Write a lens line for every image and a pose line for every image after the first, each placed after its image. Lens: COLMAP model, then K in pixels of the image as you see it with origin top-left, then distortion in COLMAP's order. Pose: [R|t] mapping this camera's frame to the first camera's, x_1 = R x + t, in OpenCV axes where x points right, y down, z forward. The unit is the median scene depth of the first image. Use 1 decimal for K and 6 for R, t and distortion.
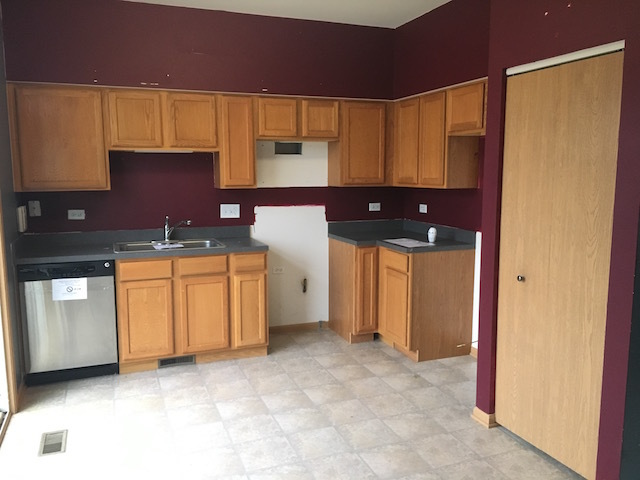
lens RADIAL K [[540.3, 0, 319.5], [0, 540.3, 239.9], [0, 0, 1]] dist [0.054518, -0.050166]
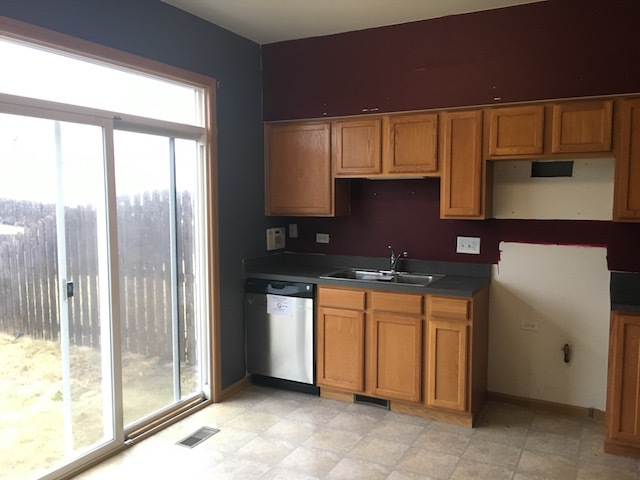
lens RADIAL K [[540.3, 0, 319.8], [0, 540.3, 239.9], [0, 0, 1]] dist [0.054518, -0.050166]
pose [[0.659772, 0.065278, -0.748625, 0.354380], [-0.098531, 0.995134, -0.000064, -0.042840], [0.744978, 0.073805, 0.662994, 0.290450]]
